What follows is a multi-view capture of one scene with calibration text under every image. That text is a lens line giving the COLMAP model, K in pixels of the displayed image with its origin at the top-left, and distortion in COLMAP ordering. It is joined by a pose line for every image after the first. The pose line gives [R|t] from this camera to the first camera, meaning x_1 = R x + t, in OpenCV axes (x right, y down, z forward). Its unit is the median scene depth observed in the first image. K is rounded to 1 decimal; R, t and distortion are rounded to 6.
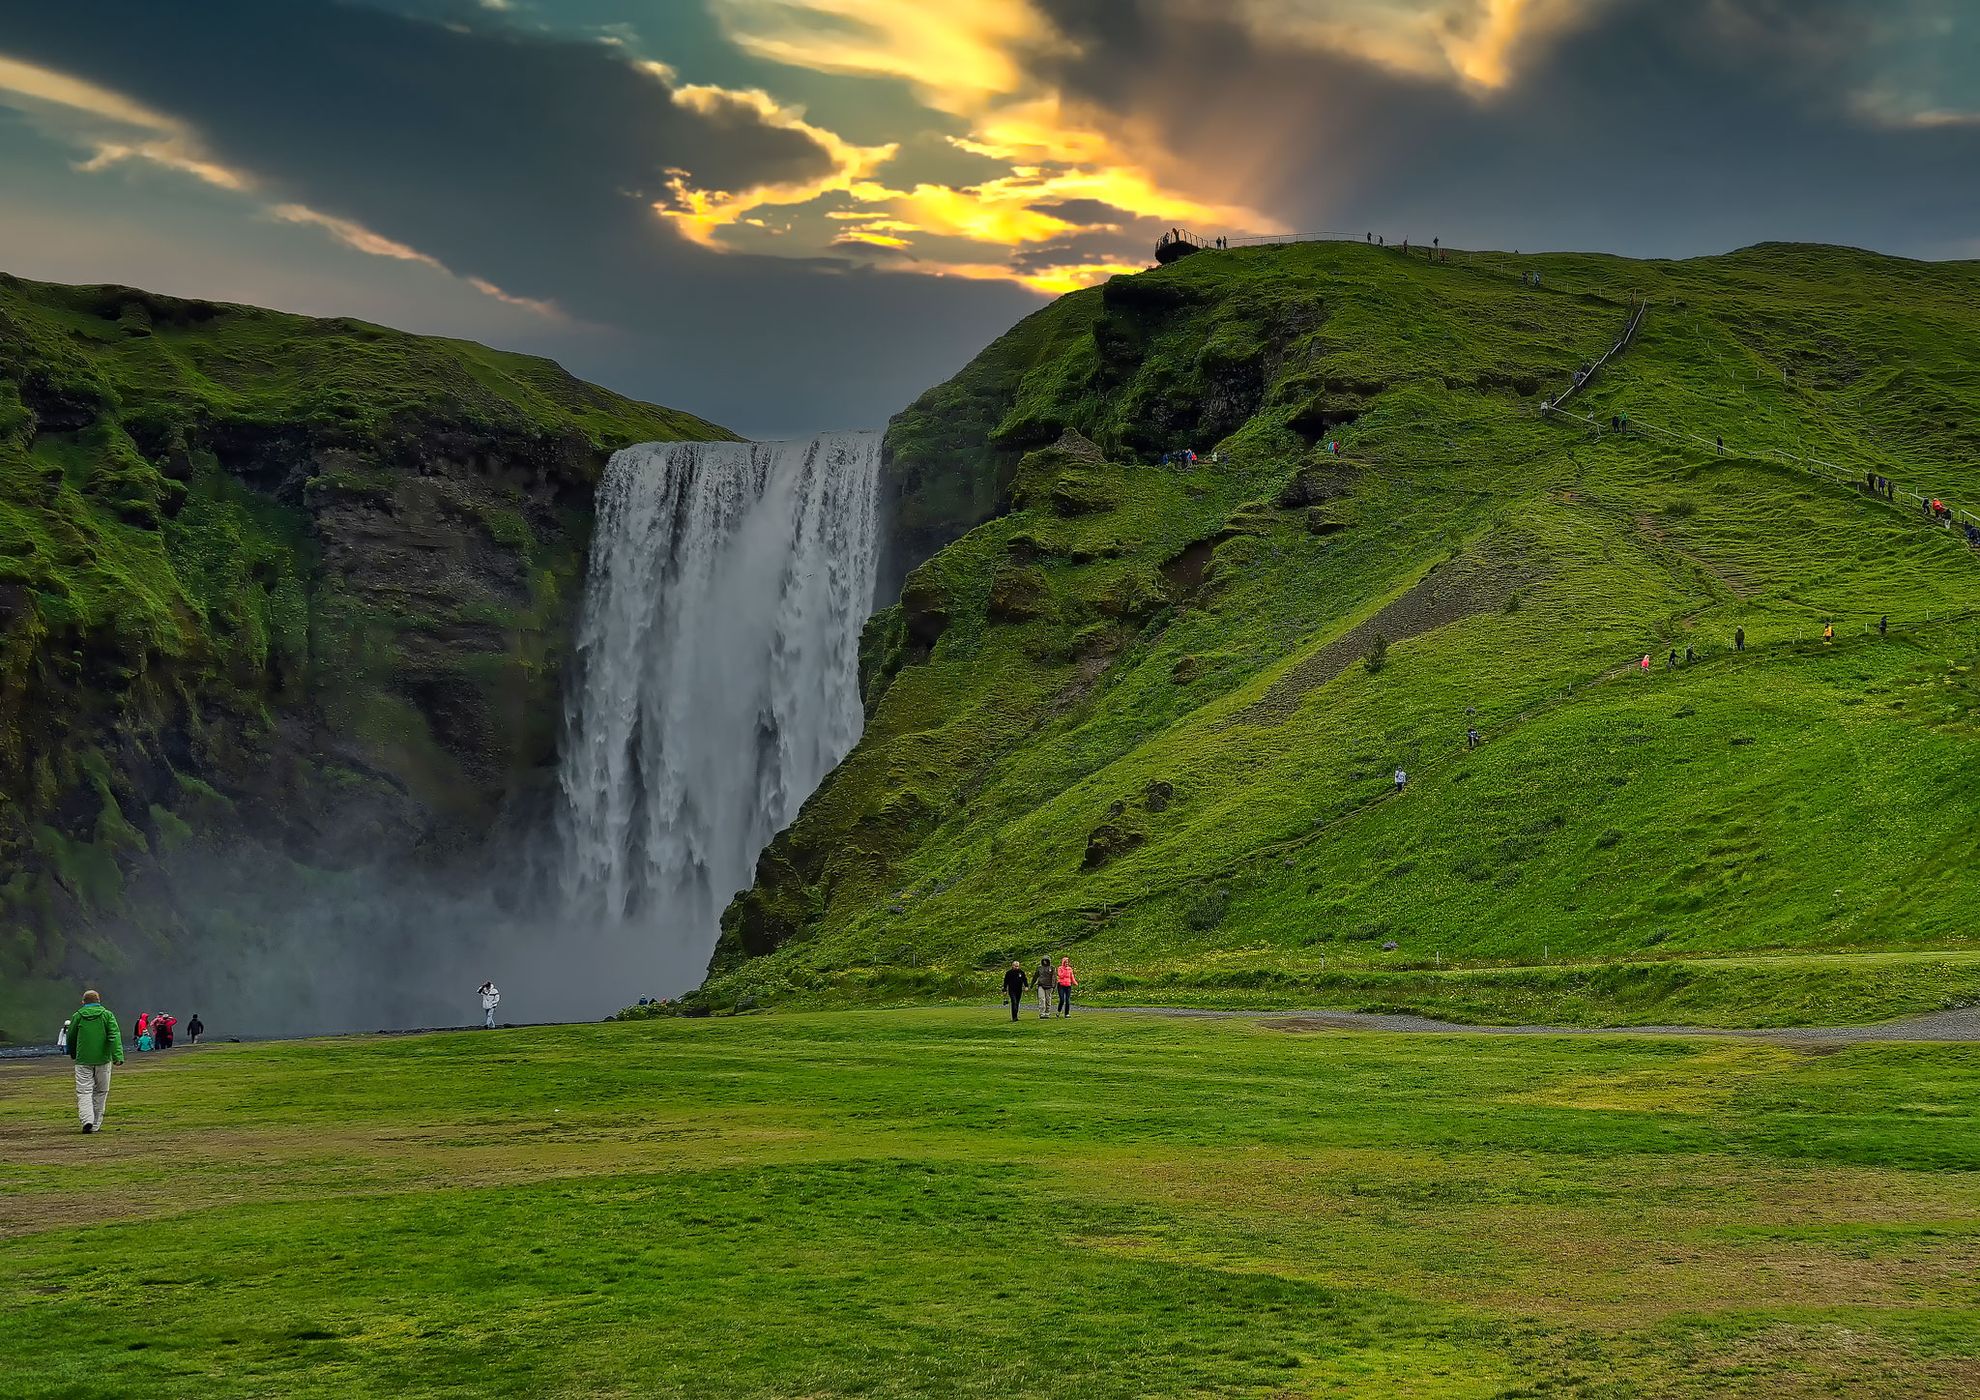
lens RADIAL K [[2608.3, 0, 1346.0], [0, 2608.3, 762.9], [0, 0, 1]] dist [0.007916, 0.027477]
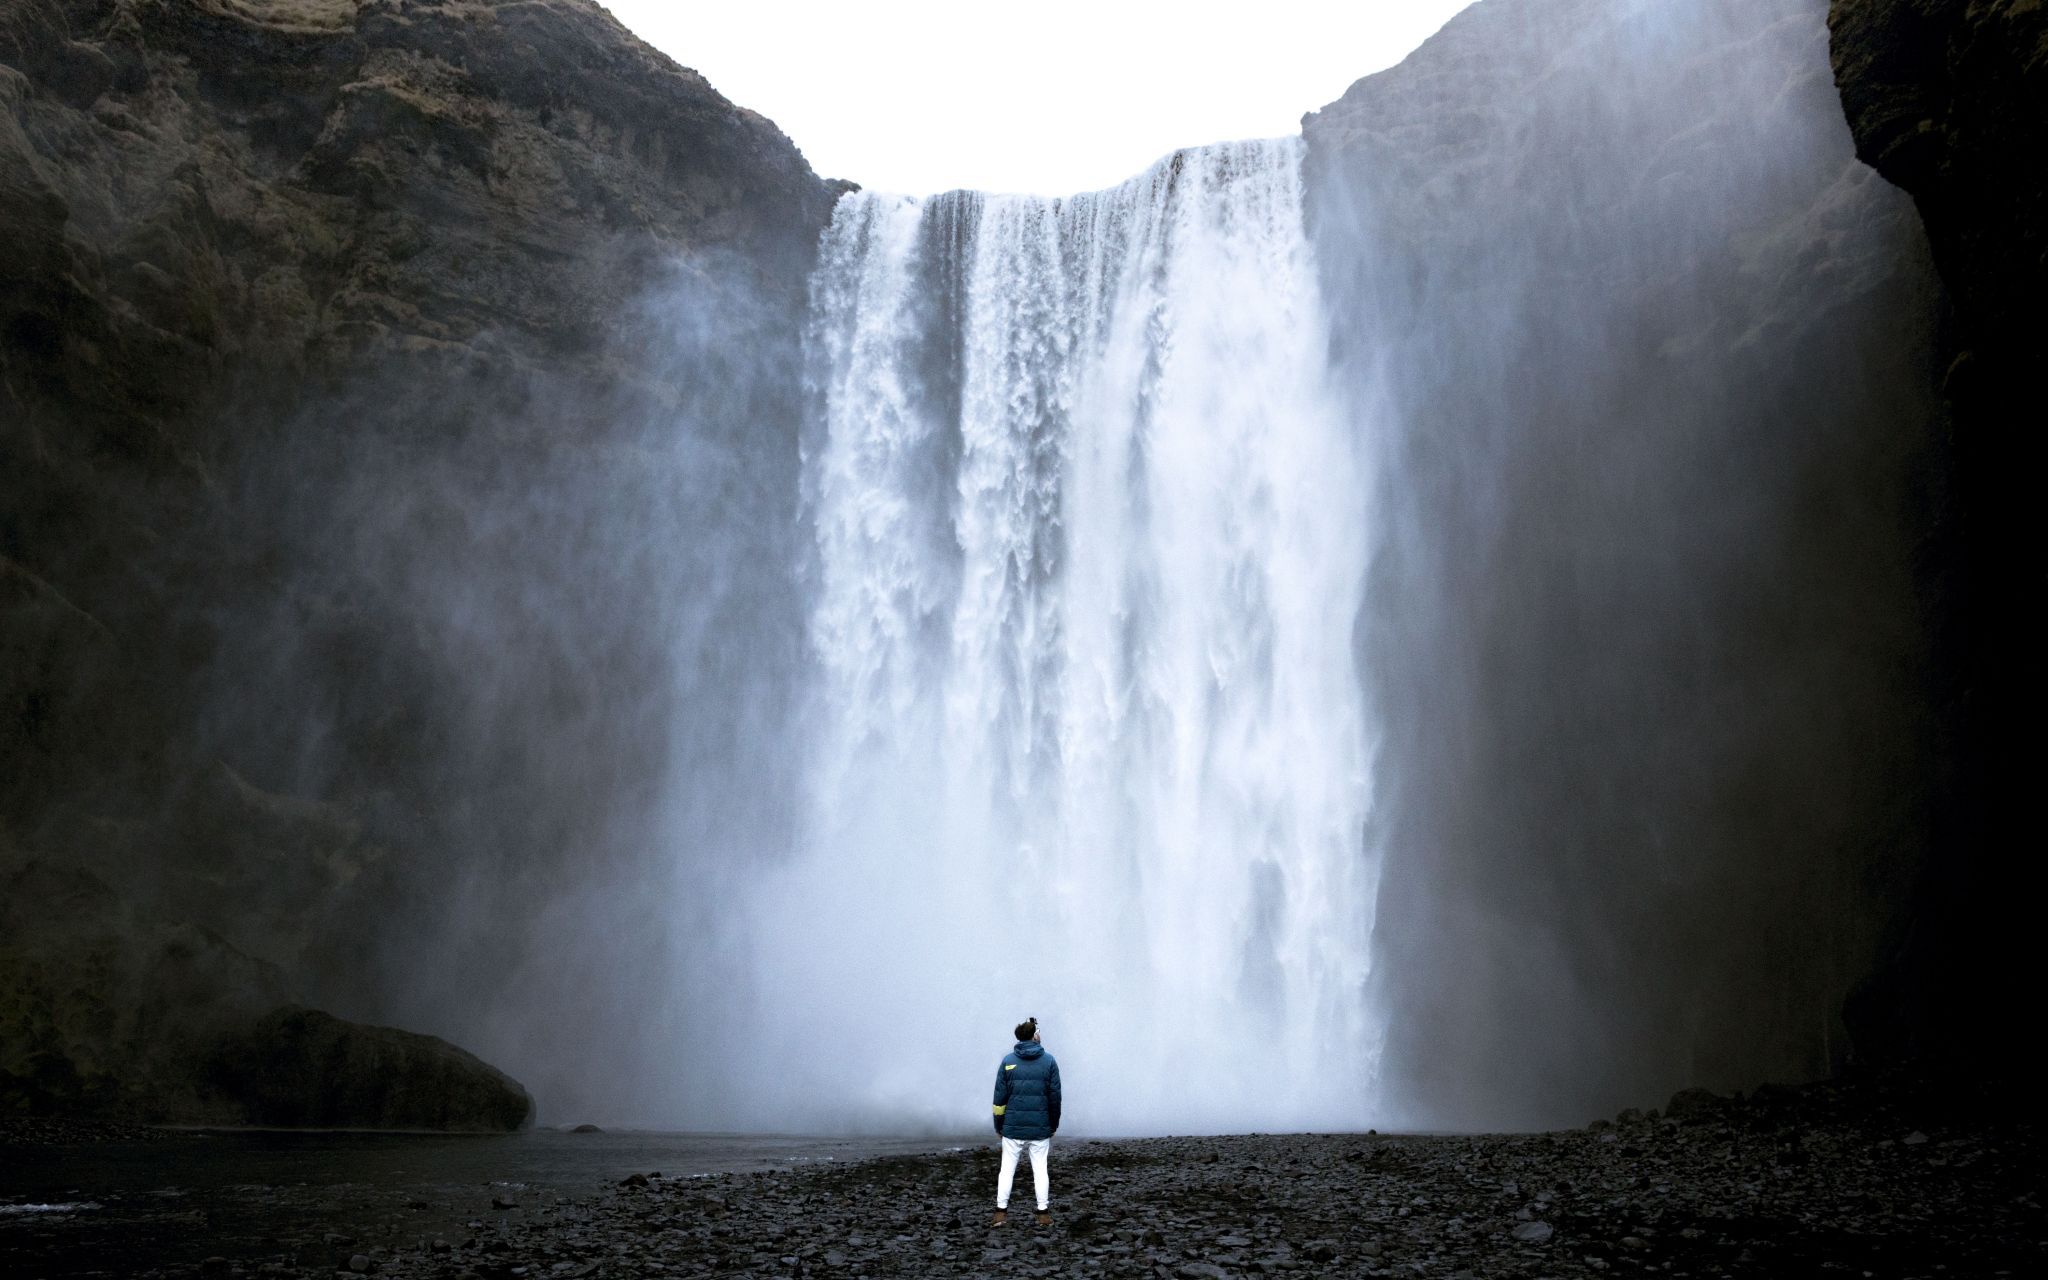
lens RADIAL K [[1652.3, 0, 997.6], [0, 1652.3, 670.2], [0, 0, 1]] dist [-0.082530, 0.094542]
pose [[0.996761, 0.015934, -0.078827, -0.228447], [-0.029092, 0.985237, -0.168708, 0.065603], [0.074975, 0.170455, 0.982509, 0.687874]]
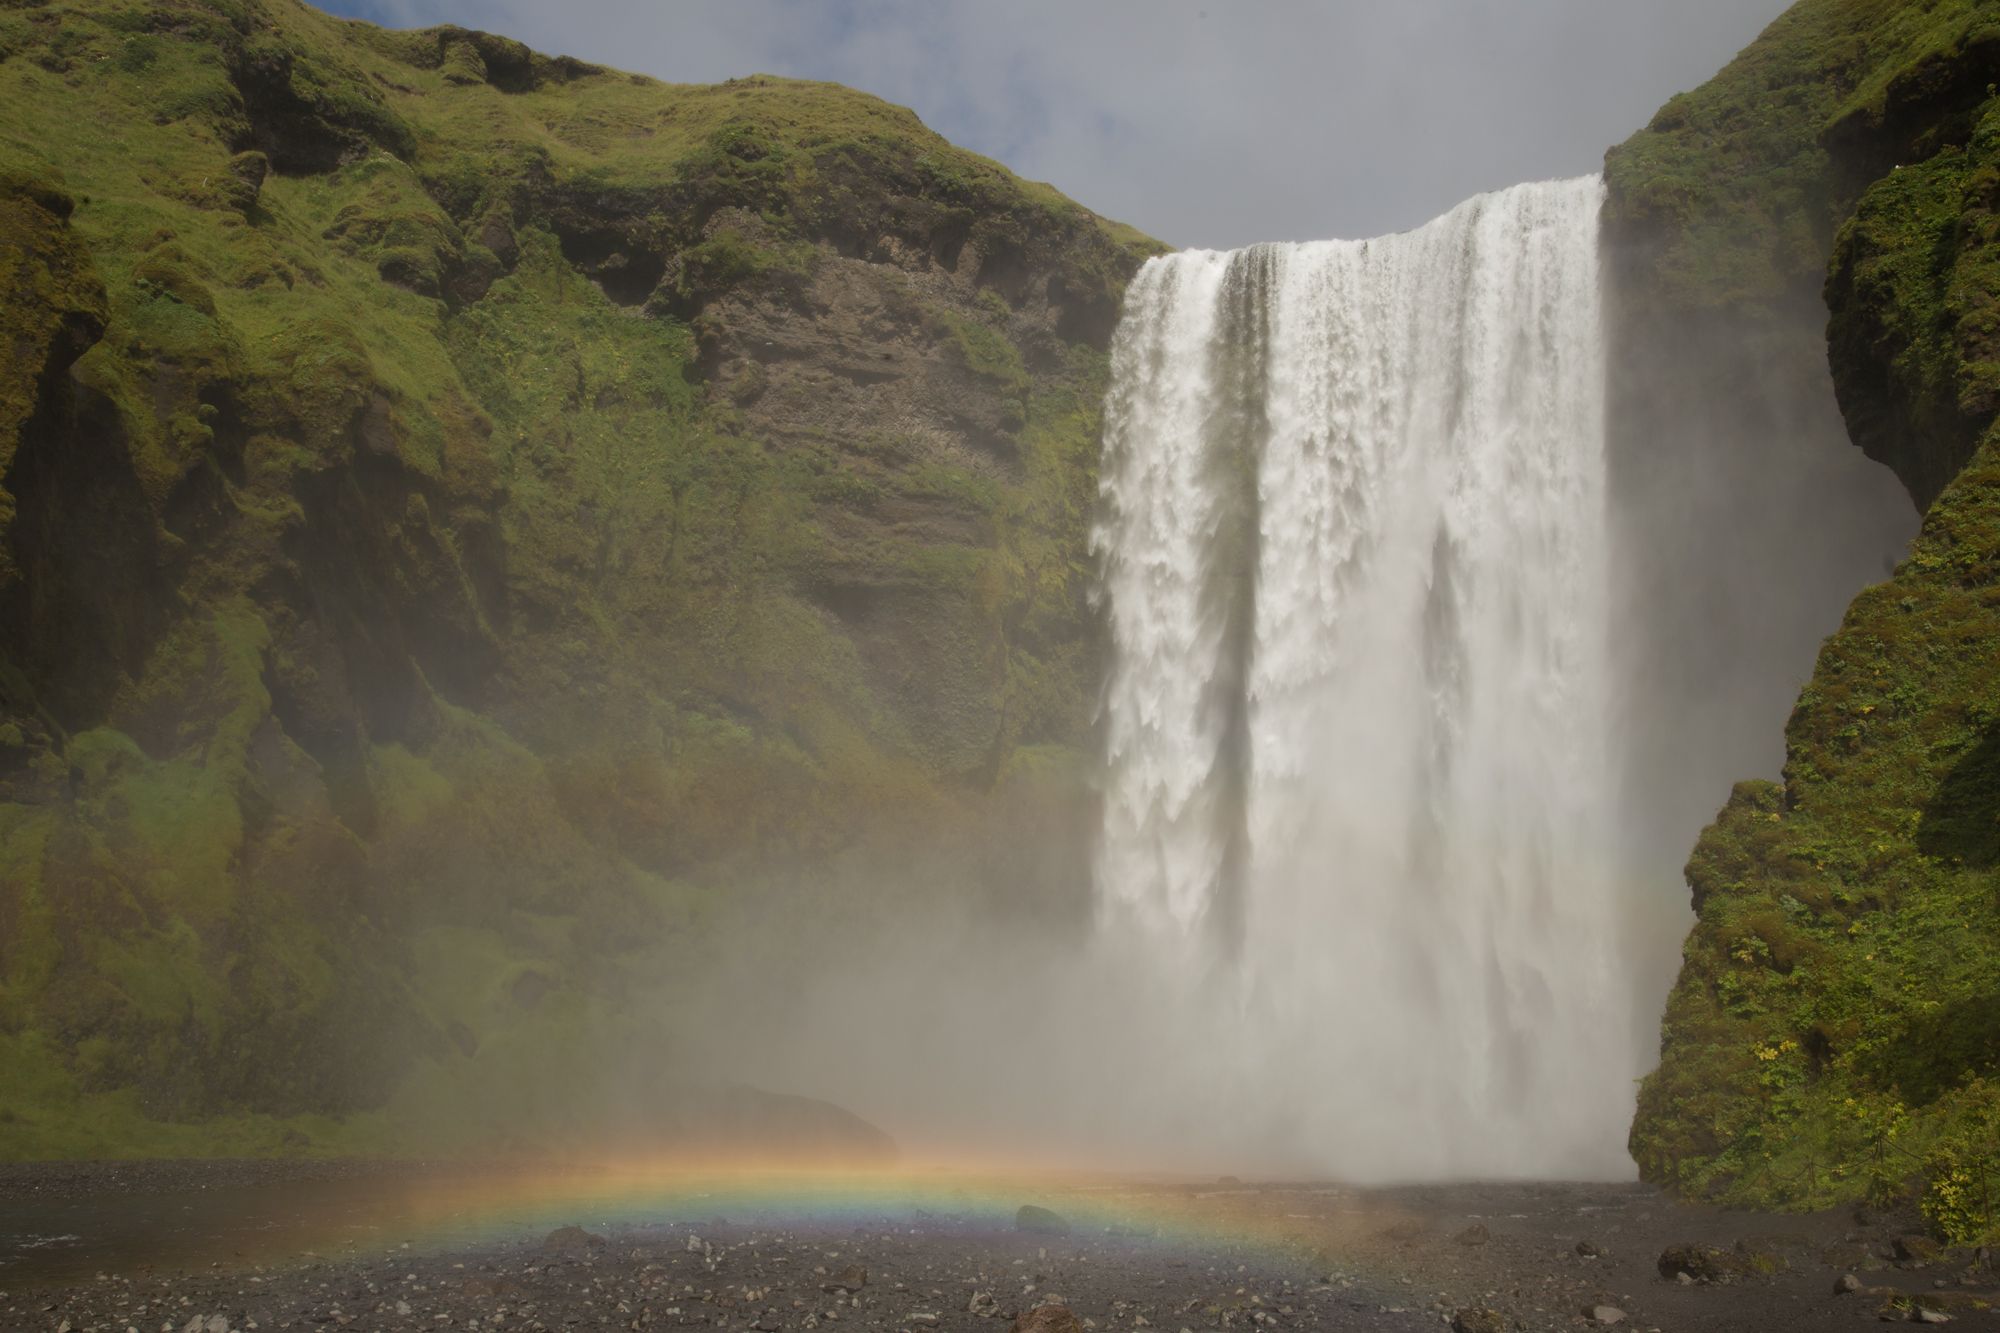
lens RADIAL K [[2115.7, 0, 1000.0], [0, 2115.7, 666.5], [0, 0, 1]] dist [0.061891, 0.016442]
pose [[0.958036, -0.023754, -0.285661, -0.183374], [-0.014240, 0.991386, -0.130197, 0.052202], [0.286293, 0.128801, 0.949445, 0.552722]]
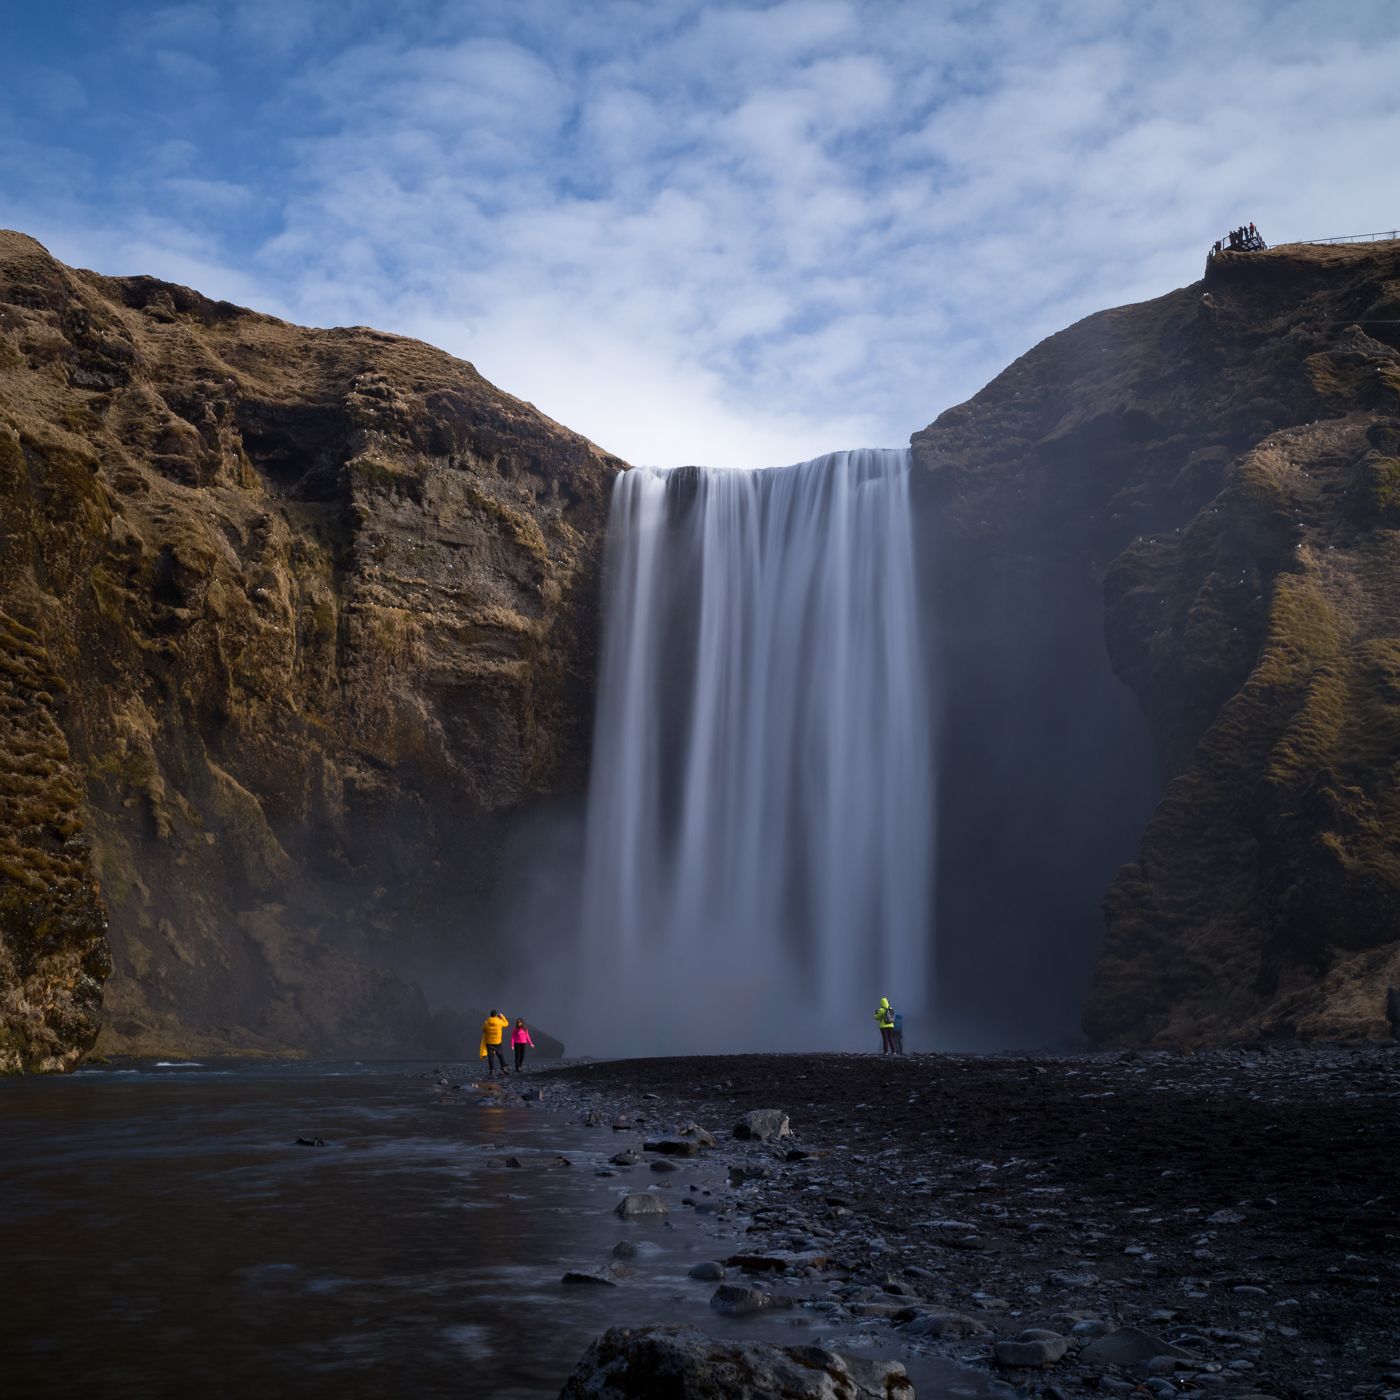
lens RADIAL K [[1692.2, 0, 700.0], [0, 1692.2, 700.0], [0, 0, 1]] dist [0.005221, -0.010587]
pose [[0.999413, 0.015714, -0.030443, -0.248373], [-0.019329, 0.992297, -0.122363, 0.047069], [0.028286, 0.122880, 0.992018, 0.413861]]
